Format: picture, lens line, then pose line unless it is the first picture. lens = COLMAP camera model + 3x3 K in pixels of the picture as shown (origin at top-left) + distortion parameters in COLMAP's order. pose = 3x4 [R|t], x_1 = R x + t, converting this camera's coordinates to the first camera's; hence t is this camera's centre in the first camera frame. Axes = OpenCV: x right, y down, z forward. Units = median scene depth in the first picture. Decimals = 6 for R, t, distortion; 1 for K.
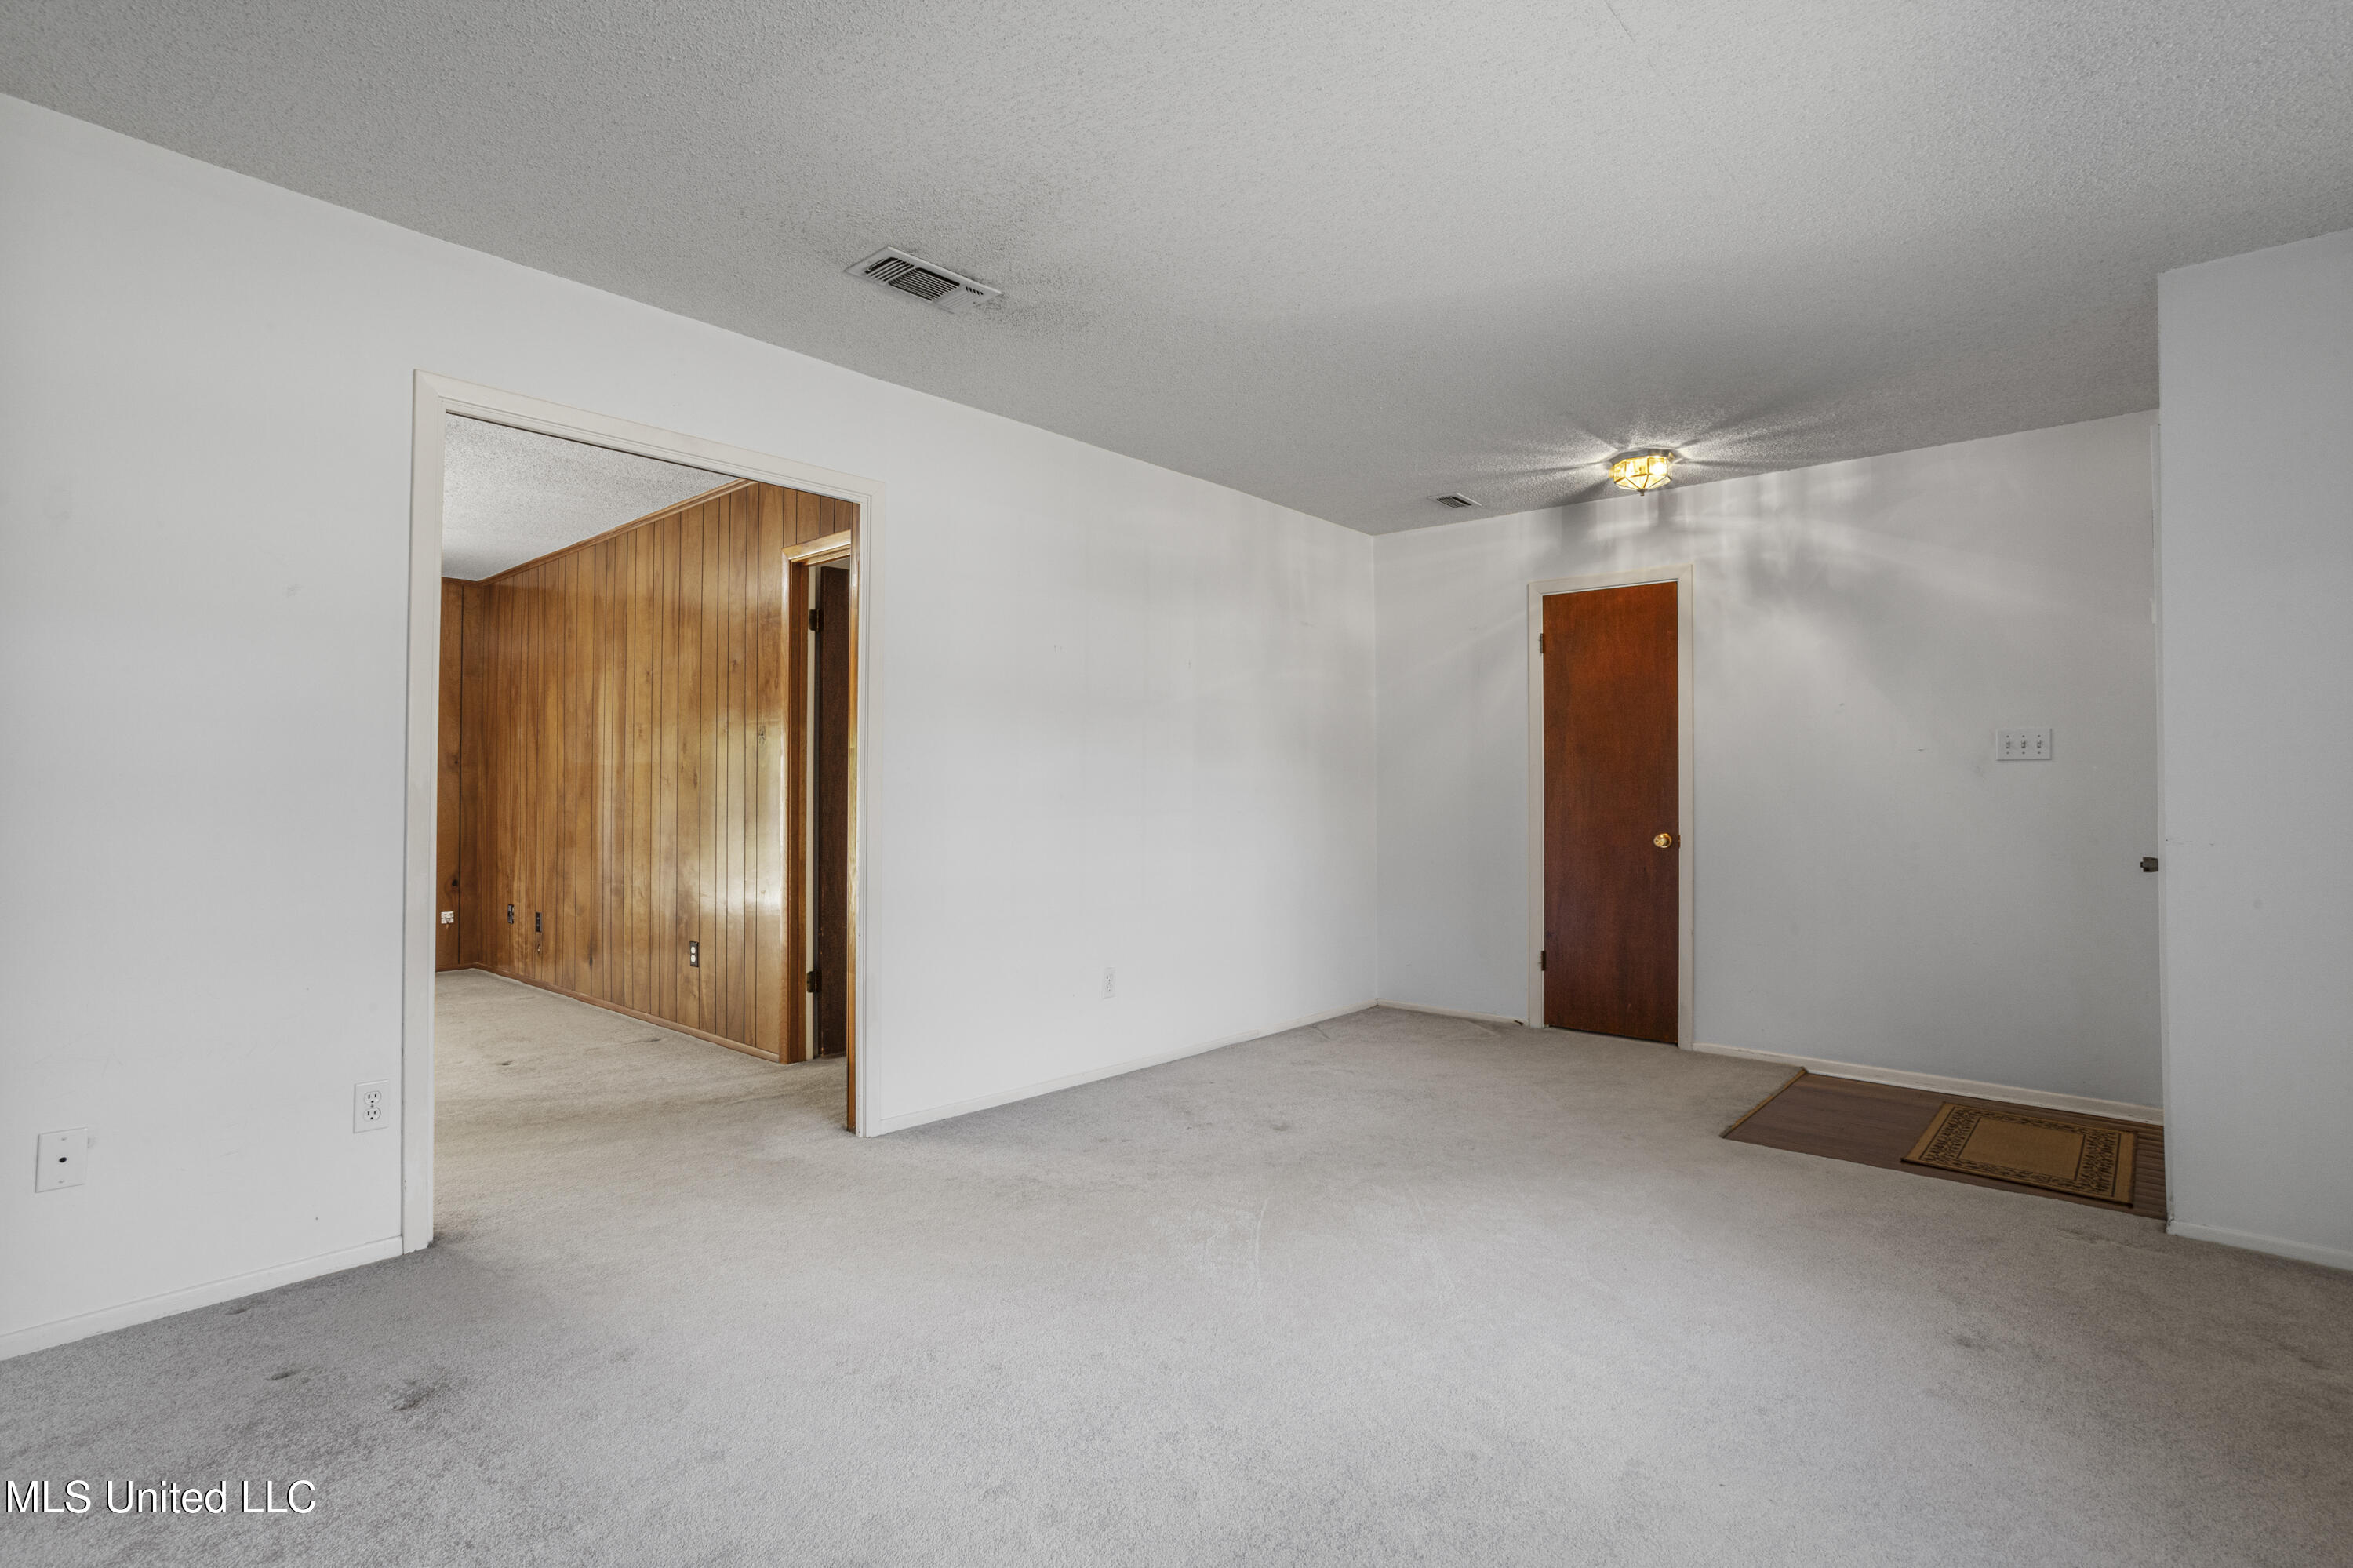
lens RADIAL K [[1146.7, 0, 1182.9], [0, 1146.7, 786.6], [0, 0, 1]] dist [-0.017782, 0.001568]
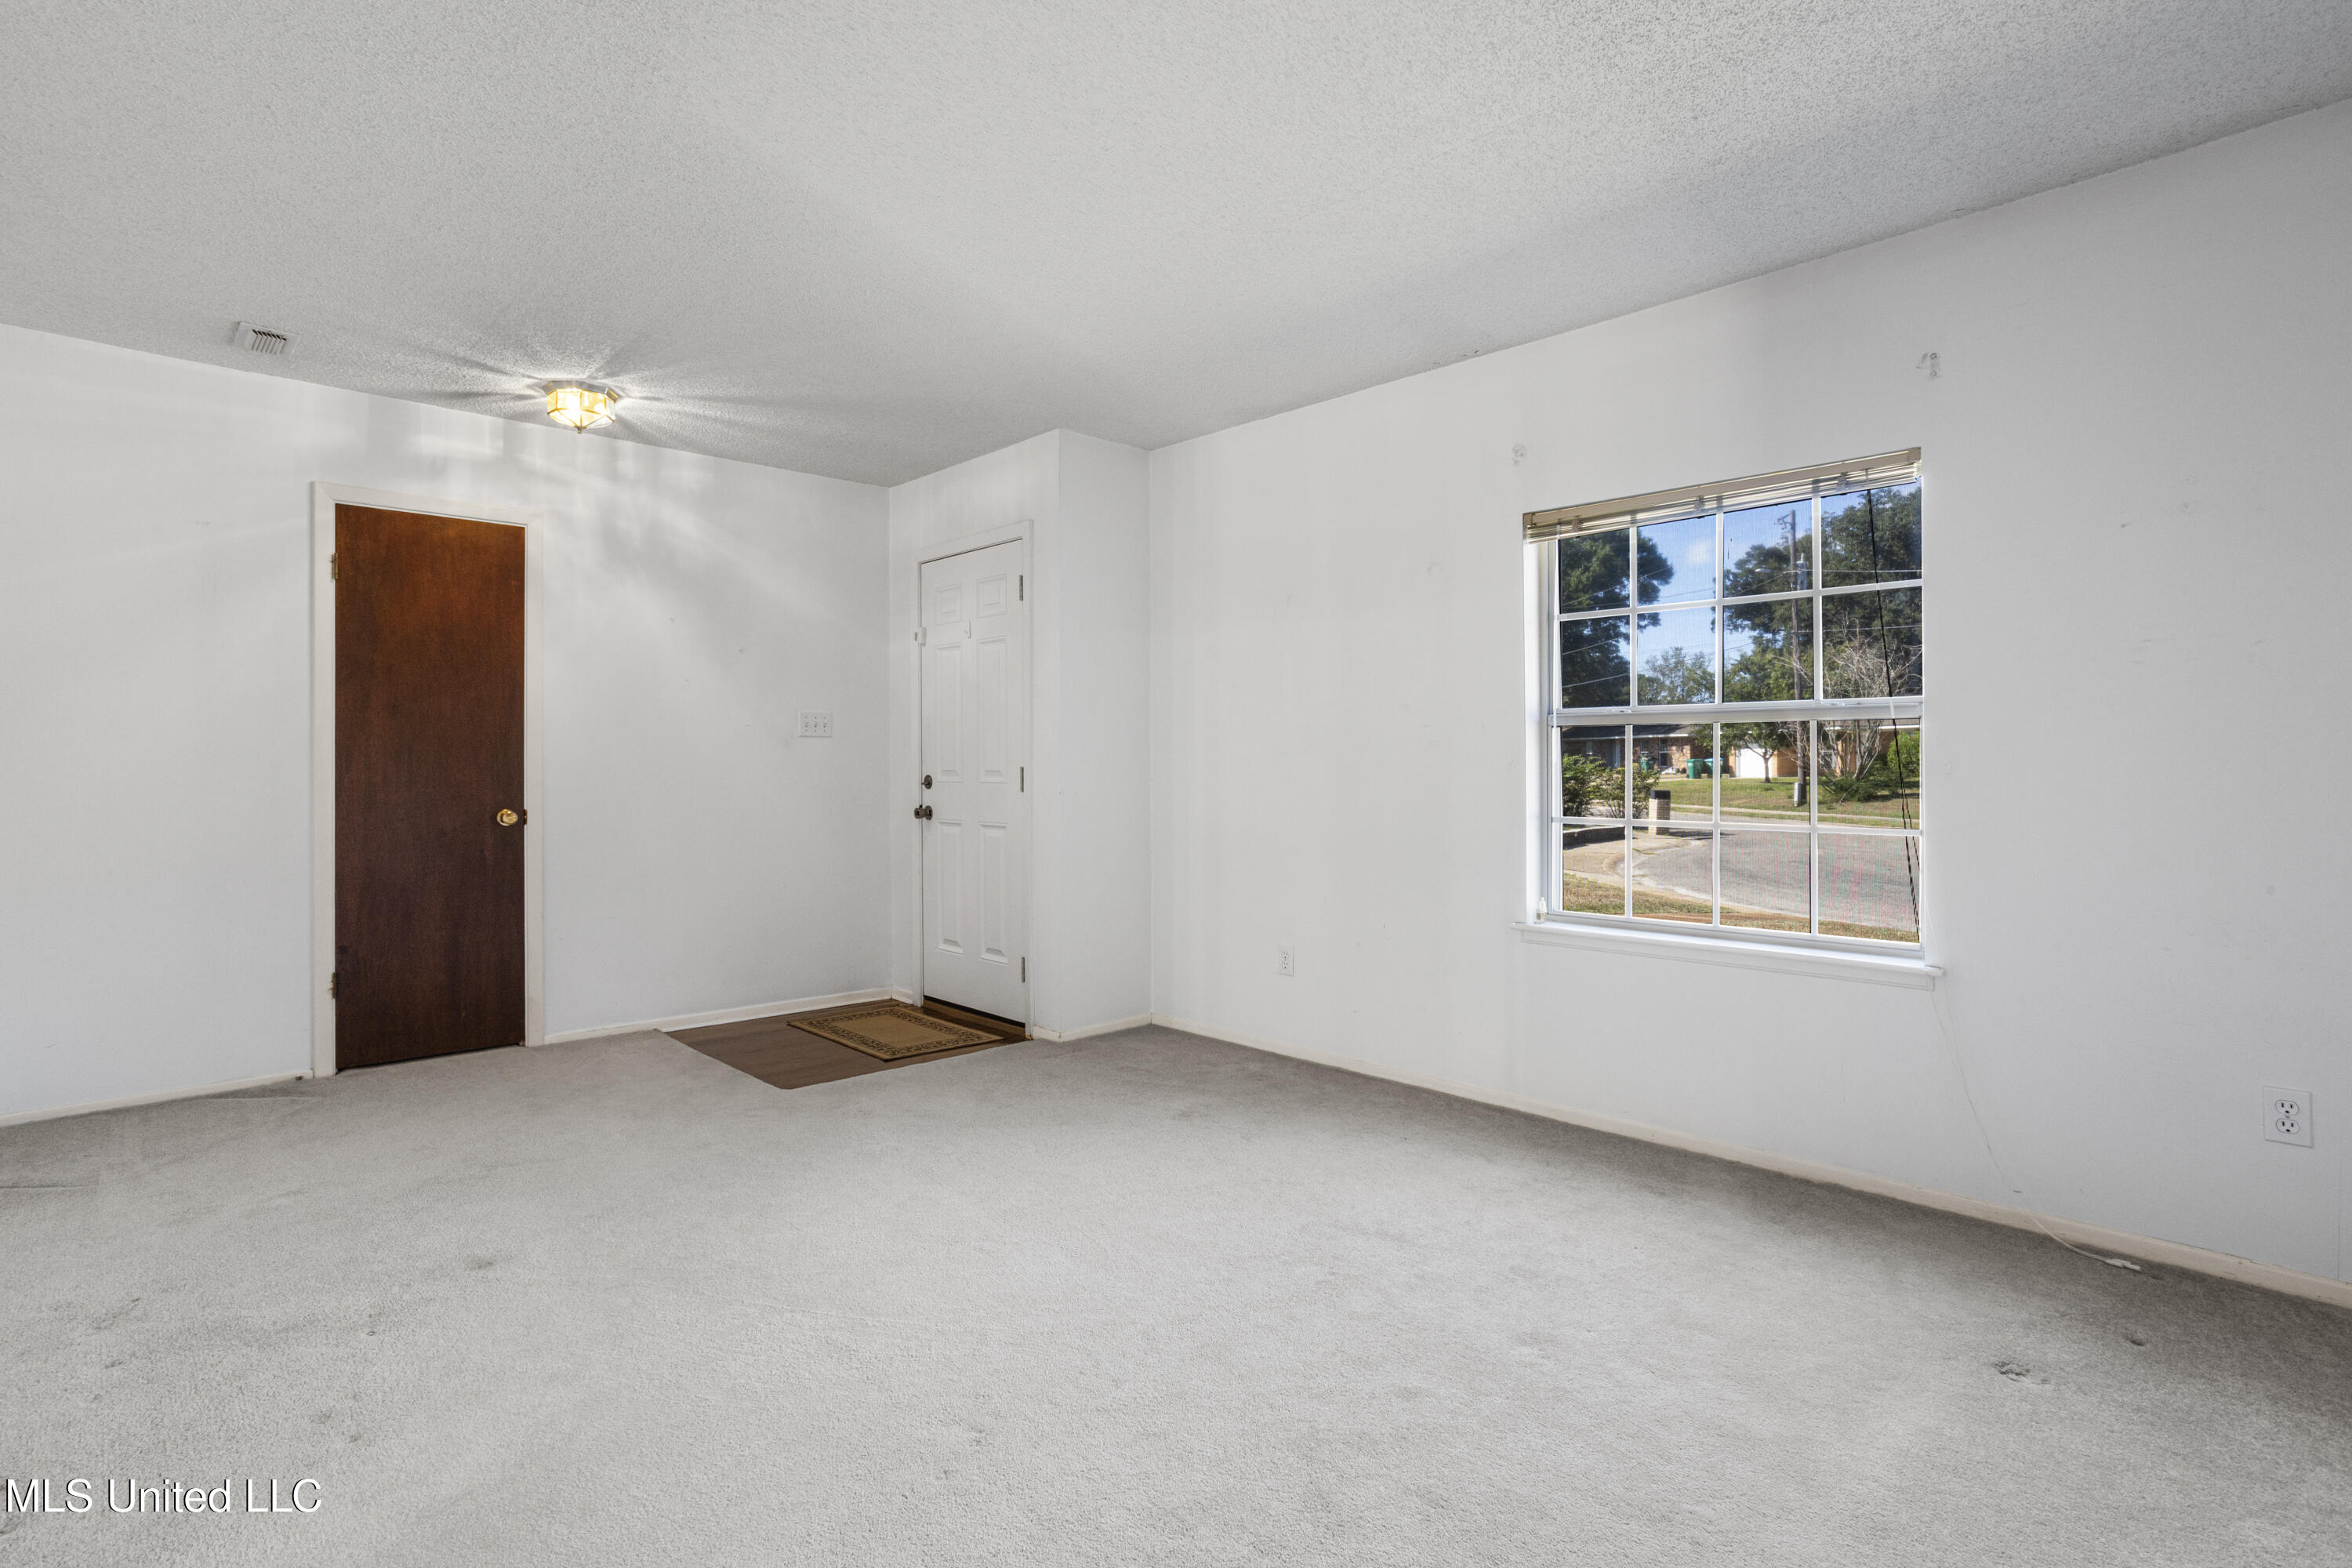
lens RADIAL K [[1146.1, 0, 1168.7], [0, 1146.1, 777.1], [0, 0, 1]] dist [-0.017782, 0.001568]
pose [[0.094541, -0.013907, 0.995424, -0.411331], [-0.004728, 0.999885, 0.014418, 0.000707], [-0.995510, -0.006069, 0.094464, 0.412440]]
